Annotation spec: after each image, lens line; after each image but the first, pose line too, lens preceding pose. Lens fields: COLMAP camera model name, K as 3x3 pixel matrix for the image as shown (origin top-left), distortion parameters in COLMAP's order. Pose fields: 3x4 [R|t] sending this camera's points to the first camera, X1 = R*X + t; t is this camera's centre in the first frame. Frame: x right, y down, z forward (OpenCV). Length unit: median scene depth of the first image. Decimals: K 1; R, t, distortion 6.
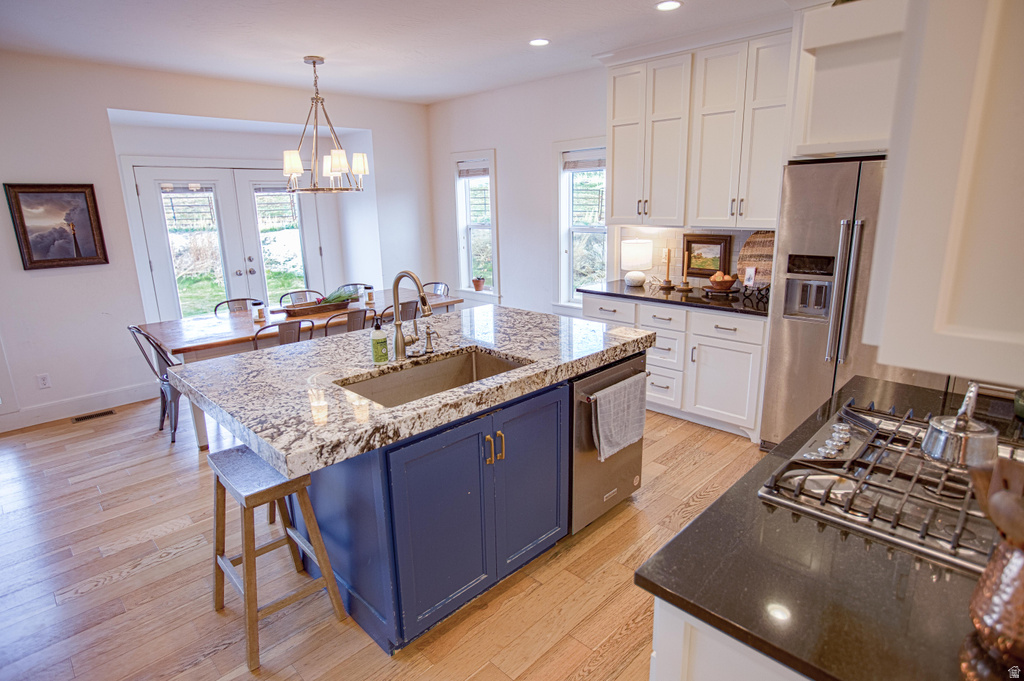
lens RADIAL K [[540.5, 0, 506.1], [0, 540.5, 333.5], [0, 0, 1]] dist [-0.031935, 0.010539]
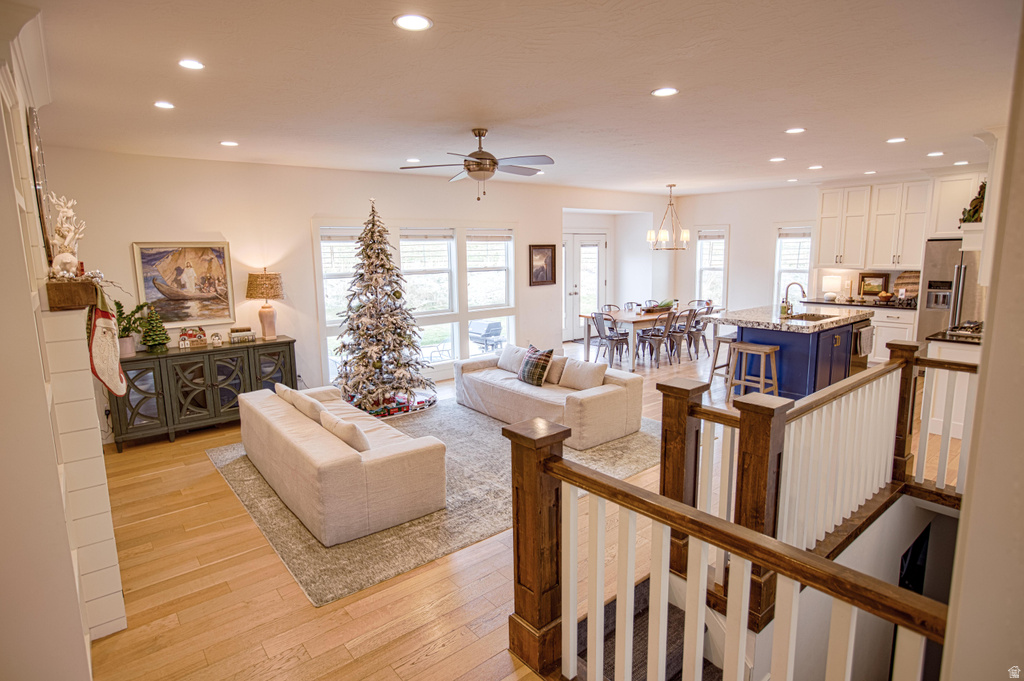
lens RADIAL K [[540.5, 0, 496.9], [0, 540.5, 339.2], [0, 0, 1]] dist [-0.031935, 0.010539]
pose [[0.993979, 0.020472, -0.107637, -0.811329], [-0.028407, 0.996948, -0.072717, 0.245147], [0.105820, 0.075337, 0.991527, -1.088088]]
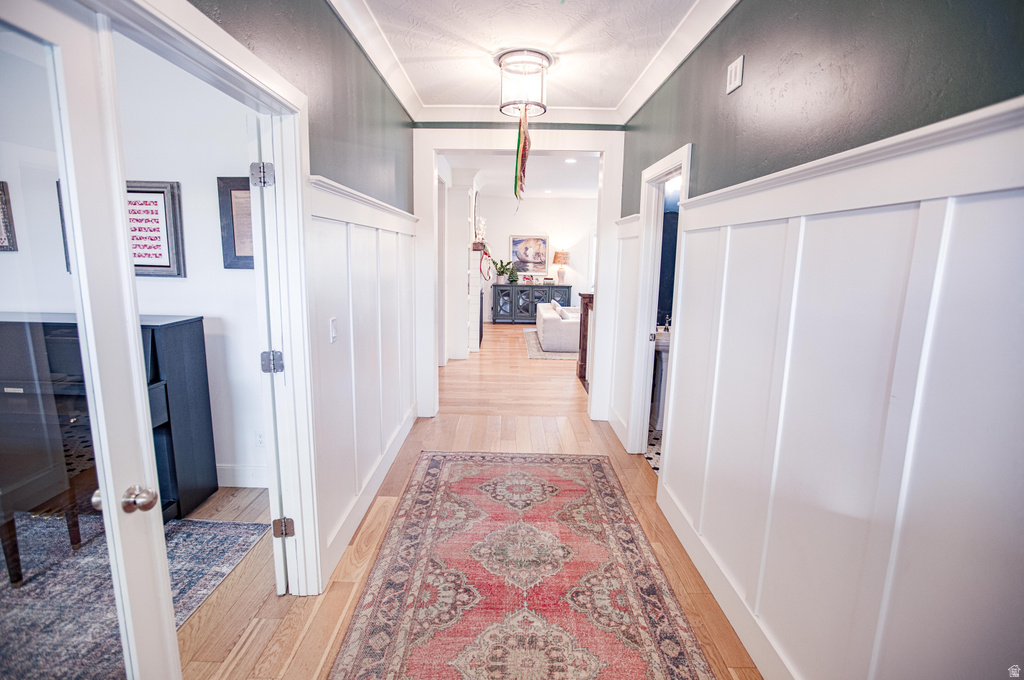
lens RADIAL K [[469.0, 0, 508.6], [0, 469.0, 334.9], [0, 0, 1]] dist [-0.013441, 0.000617]
pose [[0.714440, 0.151688, -0.683056, 0.021059], [-0.197364, 0.980266, 0.011258, 0.456518], [0.671284, 0.126768, 0.730279, -1.752402]]
